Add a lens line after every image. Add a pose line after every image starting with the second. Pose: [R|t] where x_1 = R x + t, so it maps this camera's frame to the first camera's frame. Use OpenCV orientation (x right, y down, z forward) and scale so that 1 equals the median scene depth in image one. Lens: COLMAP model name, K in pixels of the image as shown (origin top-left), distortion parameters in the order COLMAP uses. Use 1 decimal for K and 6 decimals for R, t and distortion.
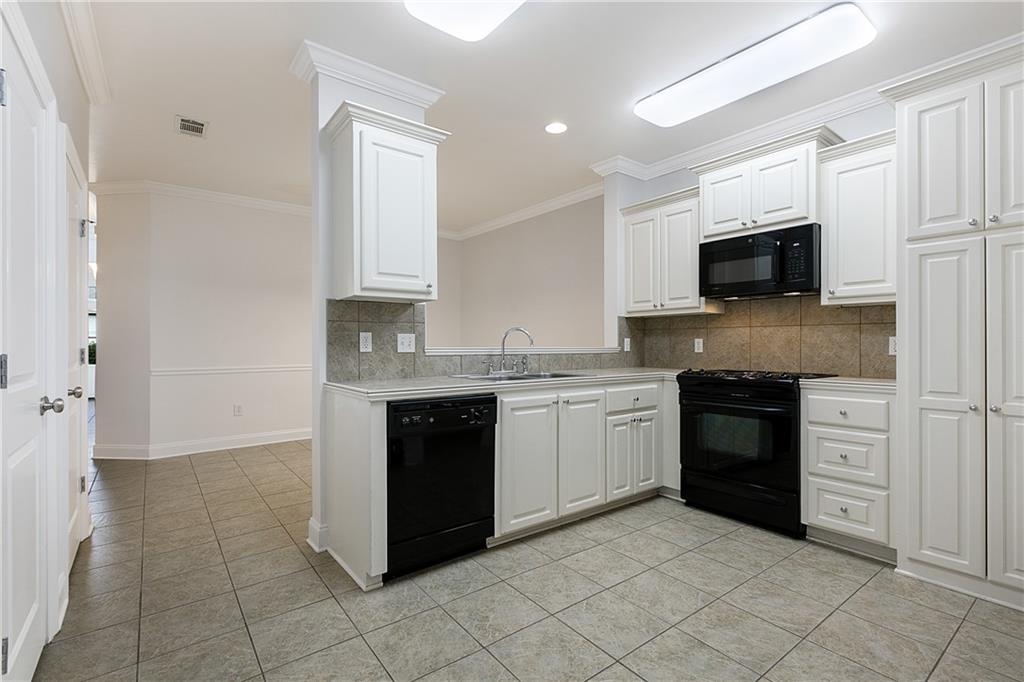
lens RADIAL K [[465.6, 0, 512.0], [0, 465.6, 341.0], [0, 0, 1]] dist [0.000419, -0.000080]
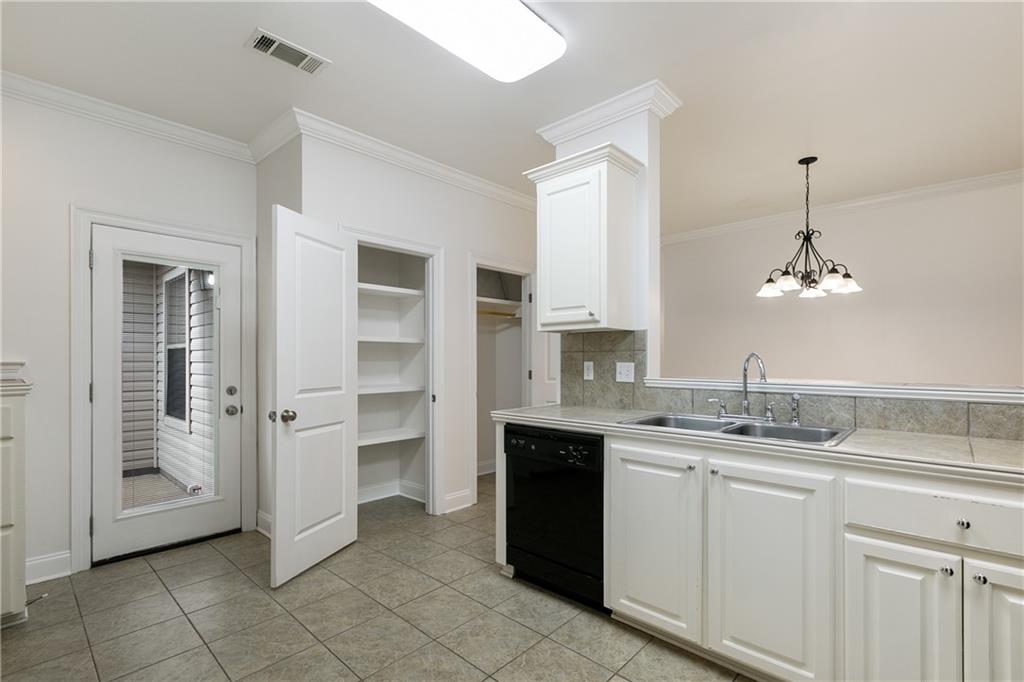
lens RADIAL K [[474.8, 0, 508.7], [0, 474.8, 359.0], [0, 0, 1]] dist [-0.000098, -0.000037]
pose [[0.157906, 0.001064, -0.987454, 0.706888], [0.005868, 0.999981, 0.002016, -0.026674], [0.987437, -0.006113, 0.157896, 0.622567]]
